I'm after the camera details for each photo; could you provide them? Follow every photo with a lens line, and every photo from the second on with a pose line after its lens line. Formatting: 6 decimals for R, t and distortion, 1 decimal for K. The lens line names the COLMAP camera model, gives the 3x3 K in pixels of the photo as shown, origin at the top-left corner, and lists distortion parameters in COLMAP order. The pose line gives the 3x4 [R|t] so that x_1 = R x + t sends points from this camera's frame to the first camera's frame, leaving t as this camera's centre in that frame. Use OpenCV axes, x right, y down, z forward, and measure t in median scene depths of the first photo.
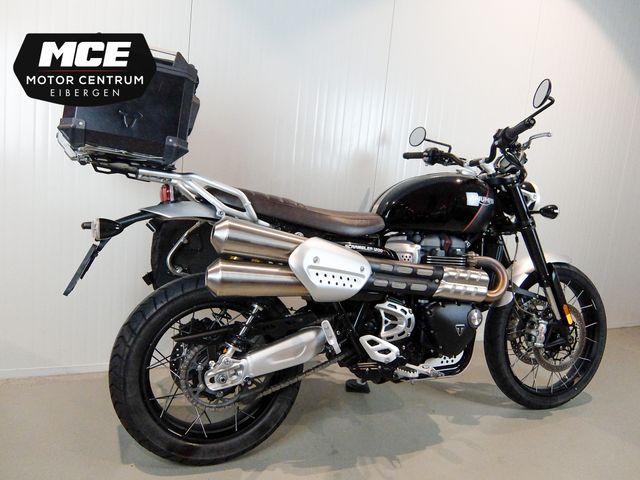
lens RADIAL K [[476.2, 0, 317.3], [0, 476.2, 246.5], [0, 0, 1]] dist [-0.017994, -0.008375]
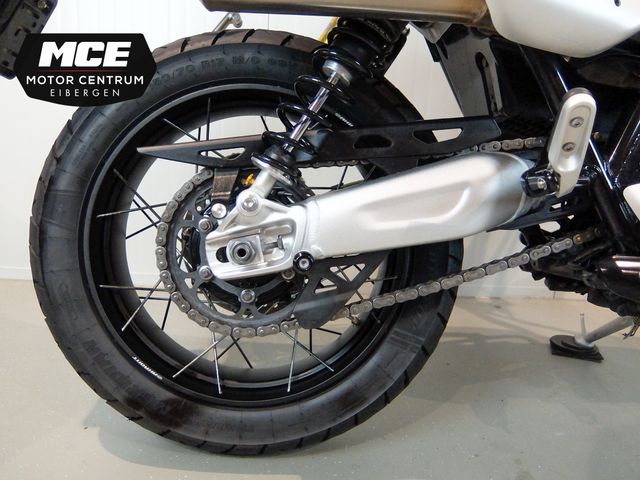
lens RADIAL K [[476.2, 0, 322.5], [0, 476.2, 233.7], [0, 0, 1]] dist [-0.017994, -0.008375]
pose [[0.936956, 0.036597, -0.347525, -0.000364], [-0.028969, 0.999212, 0.027122, 0.216832], [0.348244, -0.015345, 0.937278, 0.561584]]
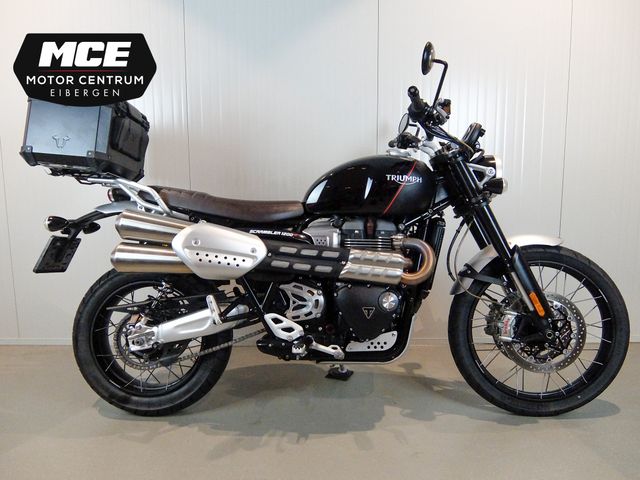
lens RADIAL K [[476.2, 0, 315.2], [0, 476.2, 238.8], [0, 0, 1]] dist [-0.017994, -0.008375]
pose [[0.909532, -0.037658, -0.413925, 0.627435], [0.021045, 0.998782, -0.044625, 0.066485], [0.415101, 0.031877, 0.909216, 0.059832]]
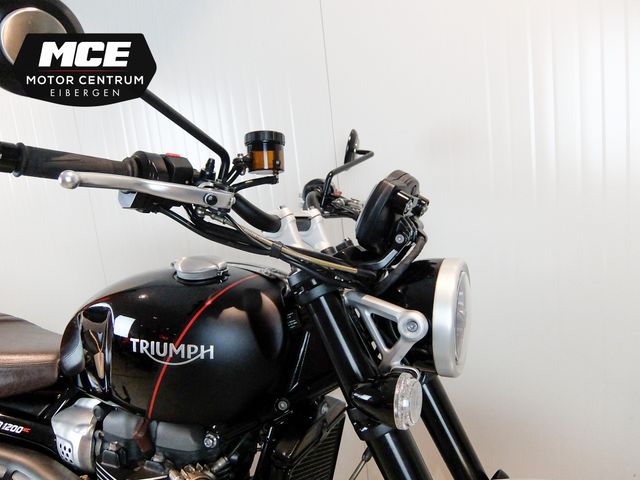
lens RADIAL K [[476.2, 0, 324.2], [0, 476.2, 235.5], [0, 0, 1]] dist [-0.017994, -0.008375]
pose [[0.696108, -0.030889, -0.717272, 0.767850], [0.046478, 0.998917, 0.002089, -0.199579], [0.716431, -0.034791, 0.696790, 0.897989]]
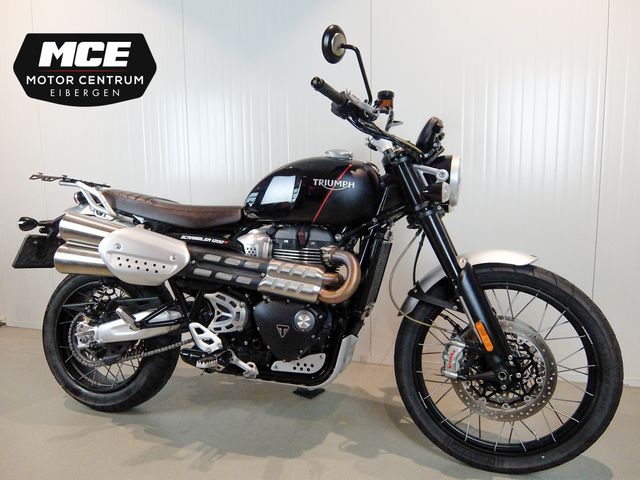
lens RADIAL K [[476.2, 0, 317.2], [0, 476.2, 245.6], [0, 0, 1]] dist [-0.017994, -0.008375]
pose [[0.767400, 0.001370, -0.641167, 0.946310], [-0.023681, 0.999376, -0.026208, 0.038266], [0.640731, 0.035296, 0.766953, 0.360462]]
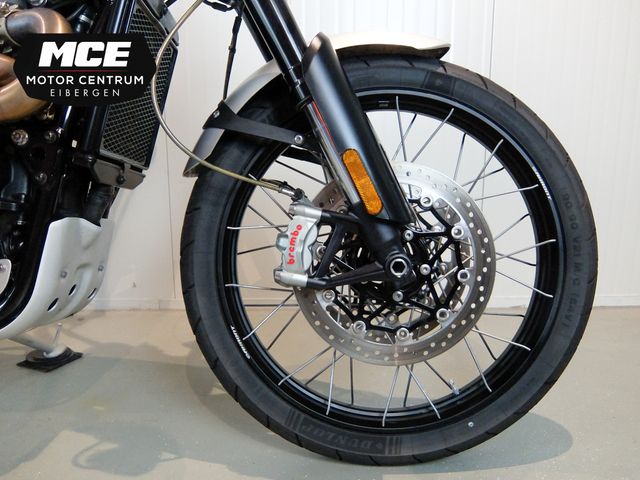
lens RADIAL K [[476.2, 0, 326.3], [0, 476.2, 231.5], [0, 0, 1]] dist [-0.017994, -0.008375]
pose [[0.933168, -0.007539, -0.359361, 0.745563], [0.005363, 0.999961, -0.007053, 0.211941], [0.359400, 0.004654, 0.933172, 0.831141]]
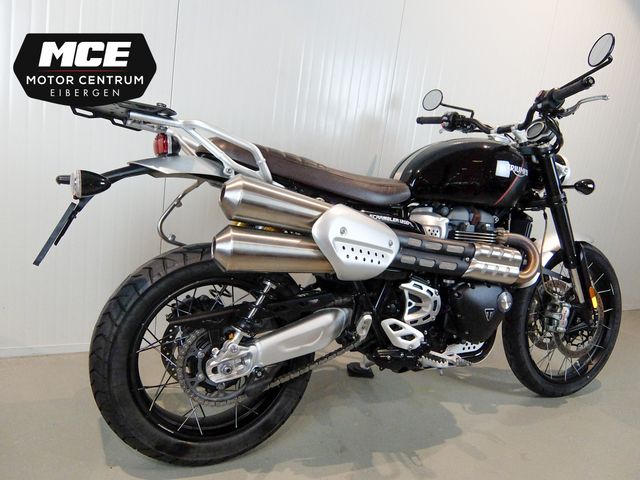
lens RADIAL K [[476.2, 0, 318.3], [0, 476.2, 243.6], [0, 0, 1]] dist [-0.017994, -0.008375]
pose [[0.997417, 0.030117, 0.065203, -0.086012], [-0.033507, 0.998109, 0.051537, 0.007011], [-0.063528, -0.053589, 0.996540, 0.137852]]
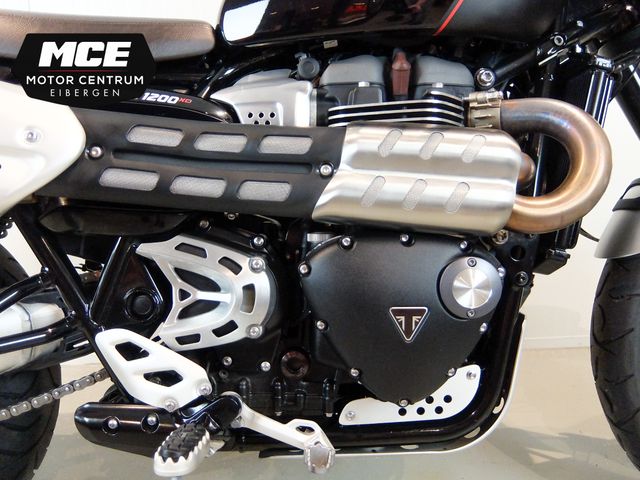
lens RADIAL K [[476.2, 0, 322.6], [0, 476.2, 236.5], [0, 0, 1]] dist [-0.017994, -0.008375]
pose [[0.920090, -0.036122, -0.390039, 0.381177], [0.047106, 0.998716, 0.018629, 0.113358], [0.388865, -0.035514, 0.920610, 0.714084]]
